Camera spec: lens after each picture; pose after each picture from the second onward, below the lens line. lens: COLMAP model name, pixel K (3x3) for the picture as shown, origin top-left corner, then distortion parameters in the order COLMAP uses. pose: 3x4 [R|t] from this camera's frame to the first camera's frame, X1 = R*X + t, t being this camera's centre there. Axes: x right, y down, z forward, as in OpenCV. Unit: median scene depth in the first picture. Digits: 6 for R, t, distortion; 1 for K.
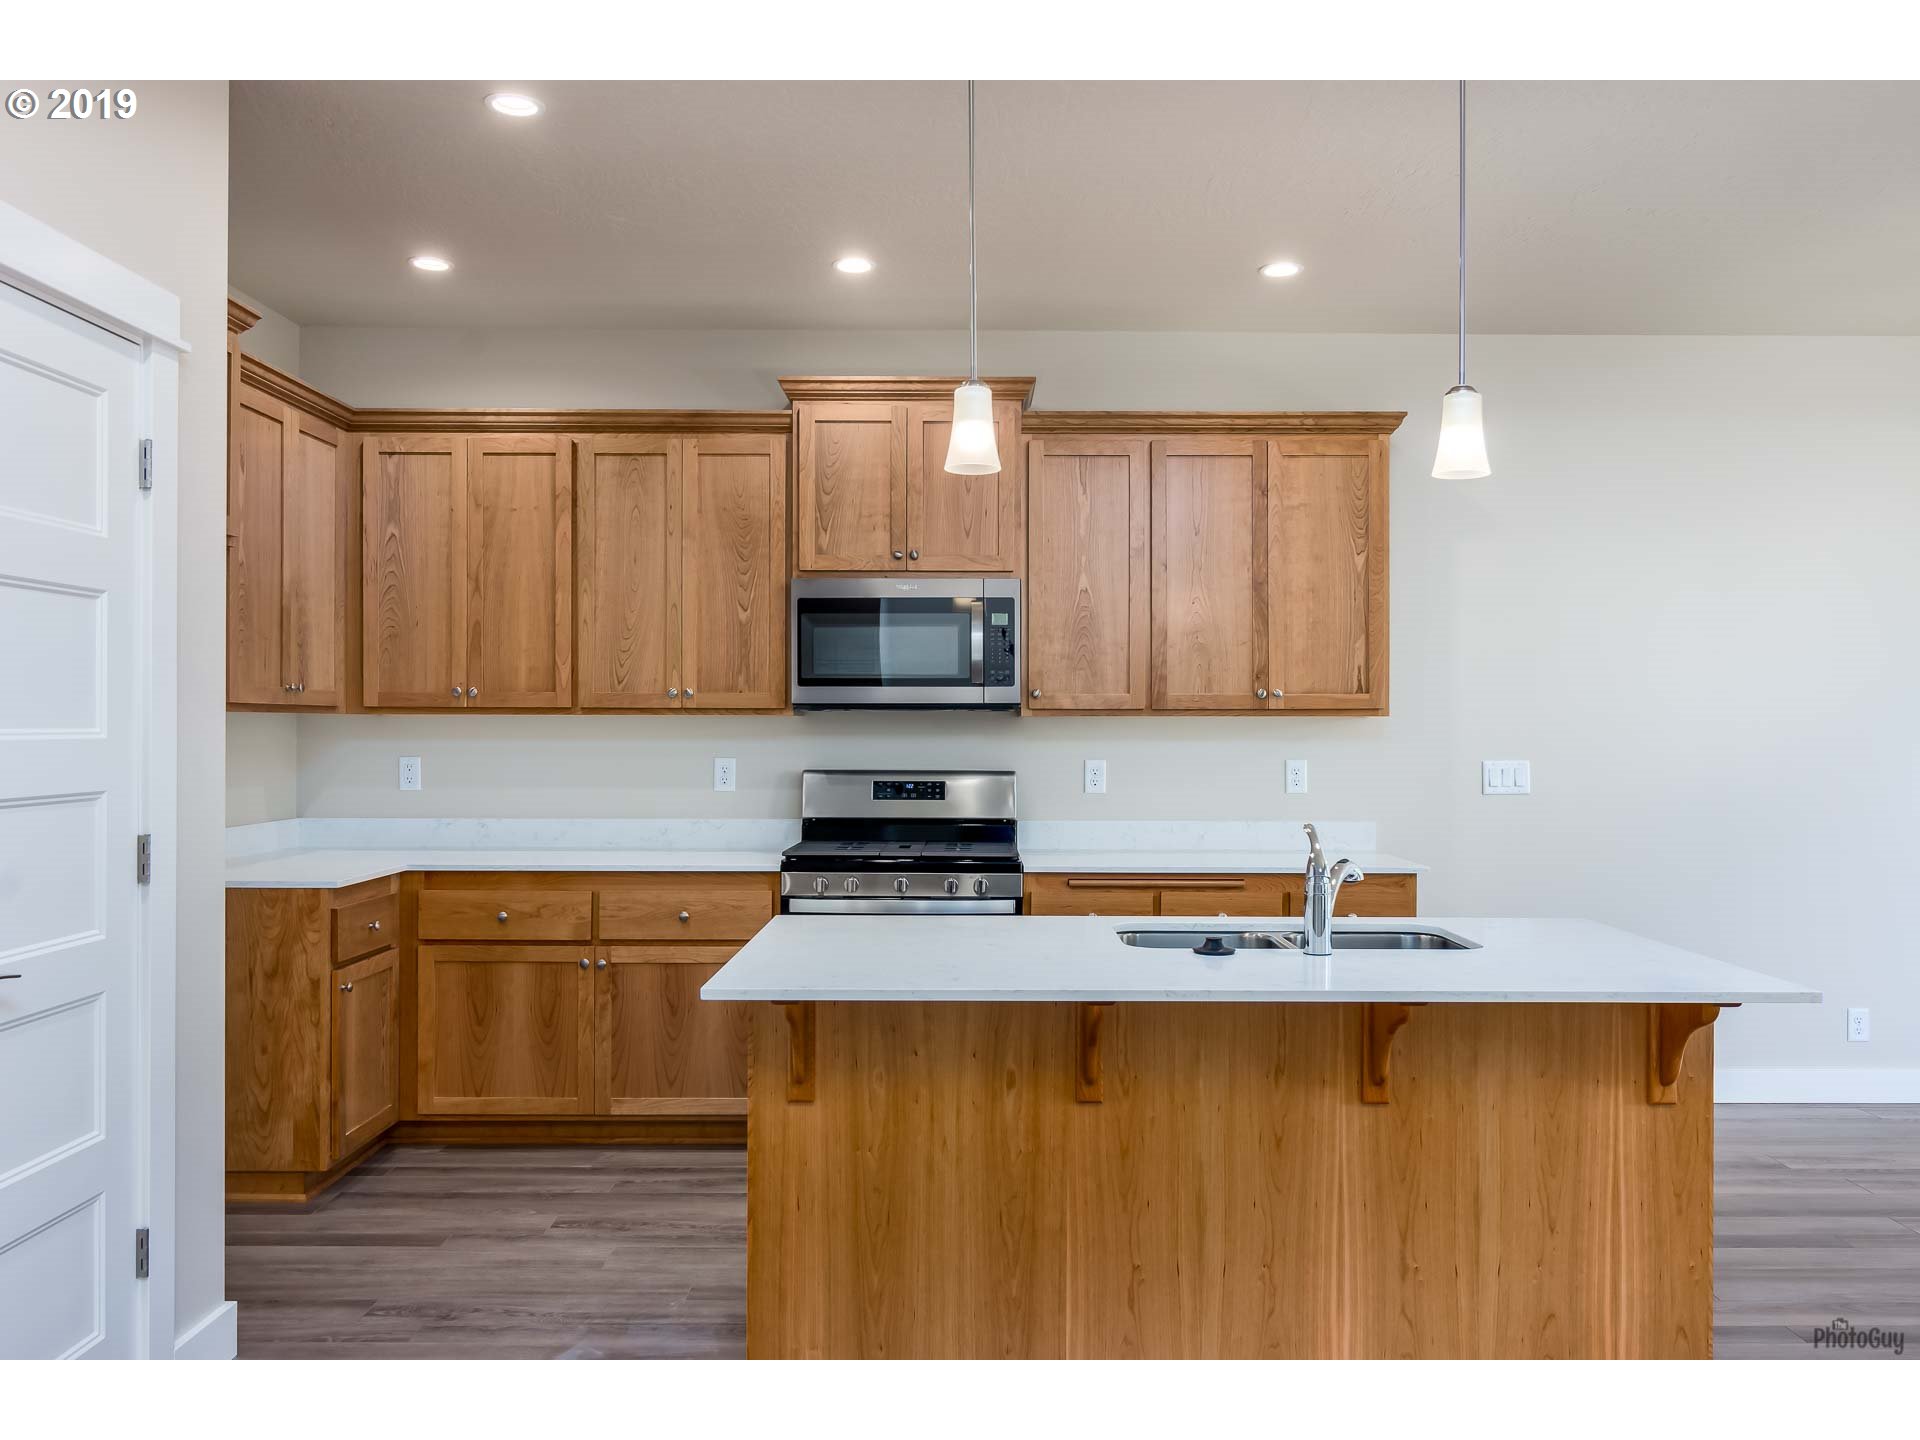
lens RADIAL K [[1446.6, 0, 1104.7], [0, 1446.6, 726.5], [0, 0, 1]] dist [0.001119, 0.001880]
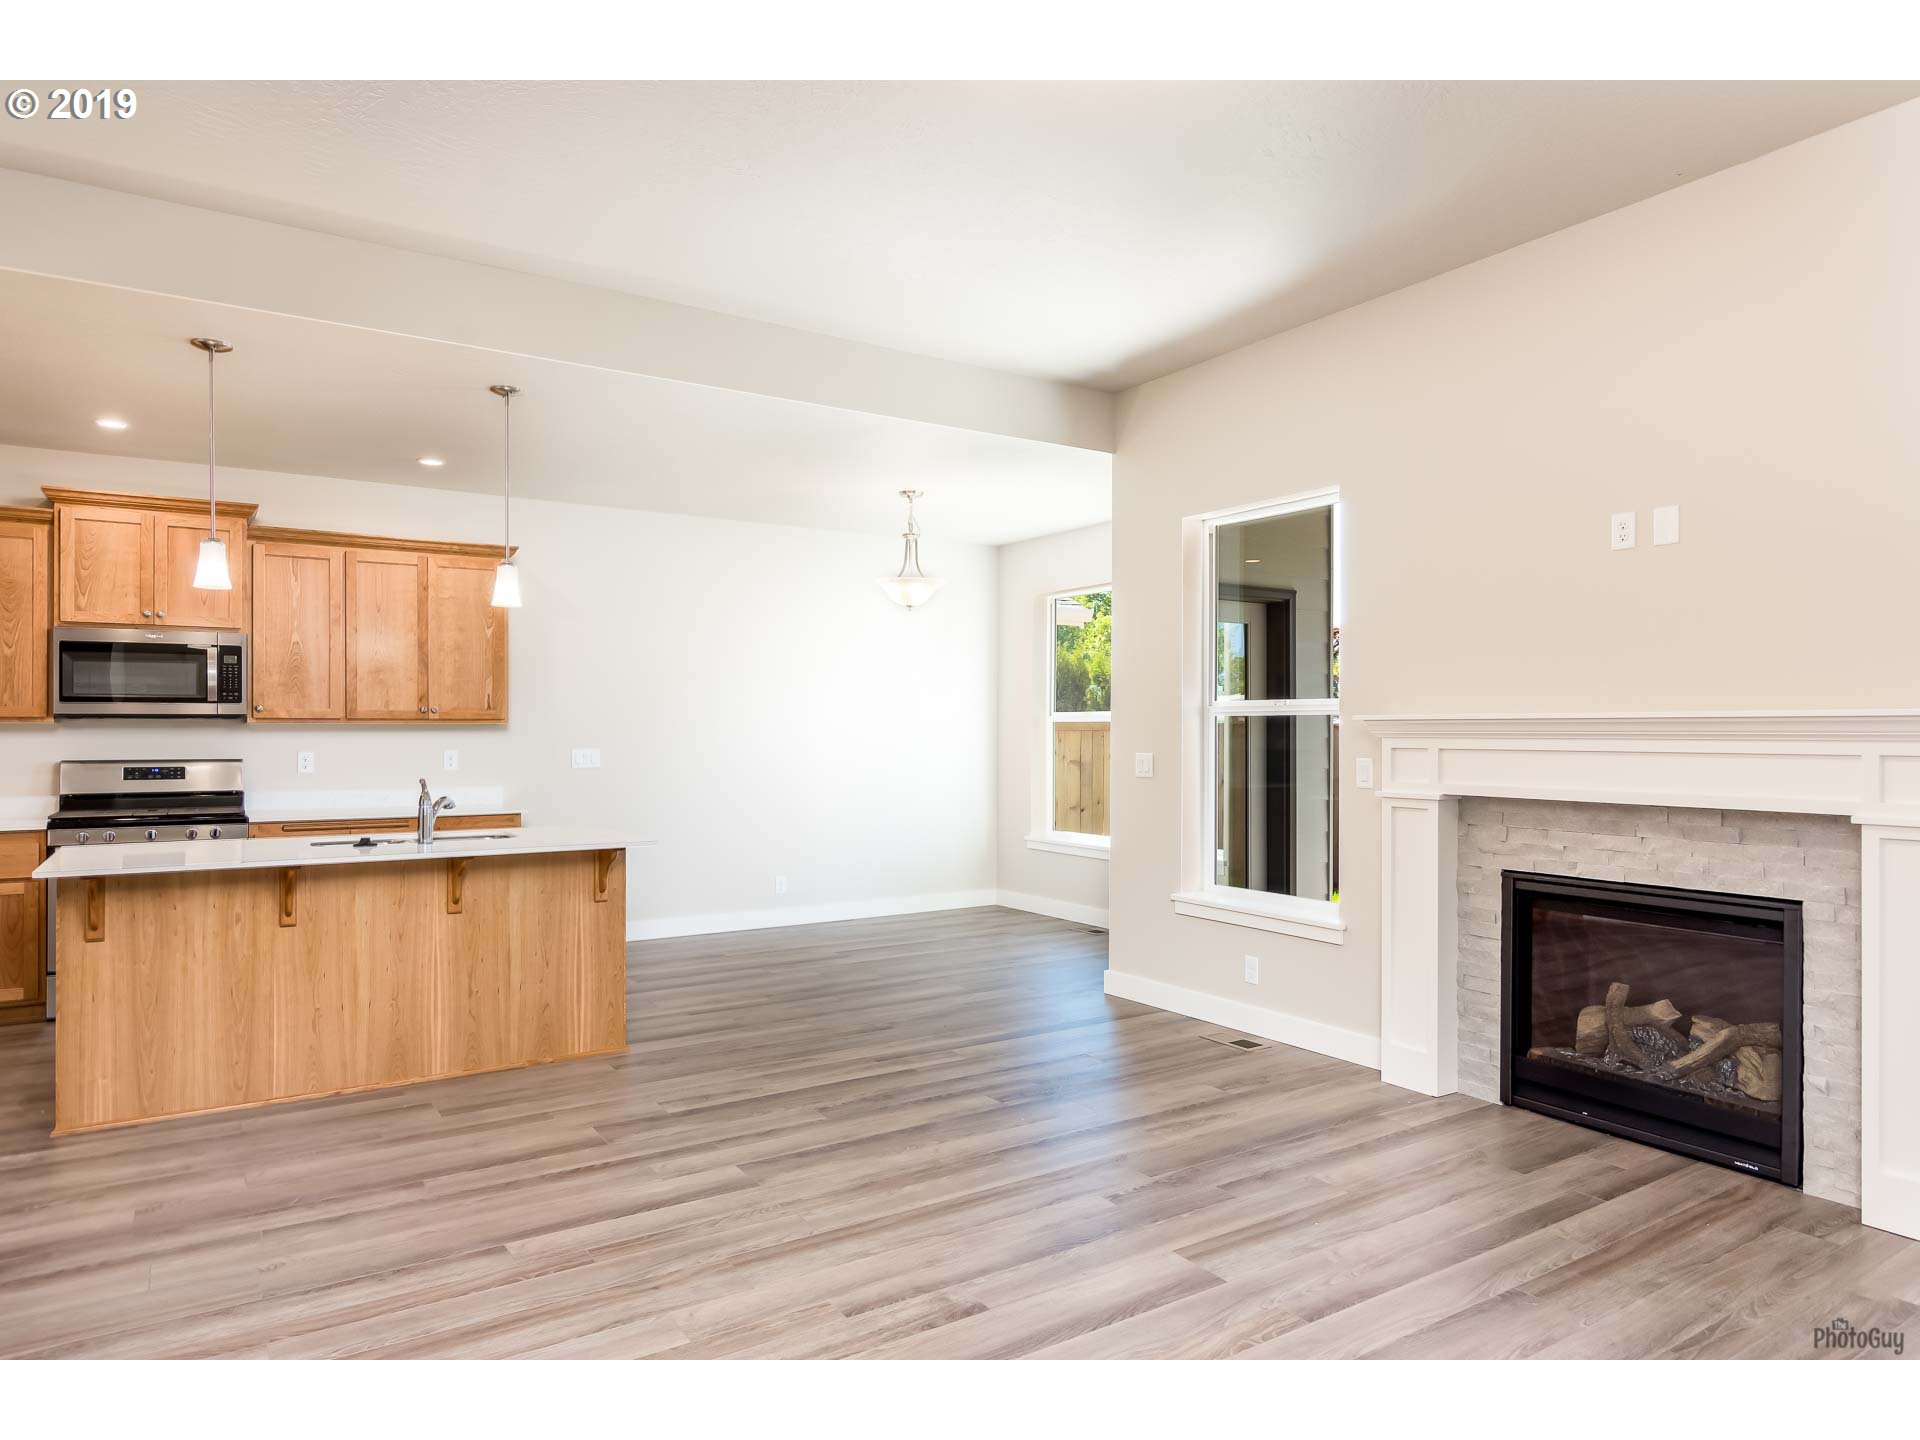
lens RADIAL K [[1055.1, 0, 978.0], [0, 1055.1, 724.9], [0, 0, 1]] dist [-0.000364, -0.001407]
pose [[0.854792, 0.000088, 0.518971, 0.026327], [0.001764, 0.999994, -0.003074, -0.000140], [-0.518968, 0.003543, 0.854786, -0.387511]]
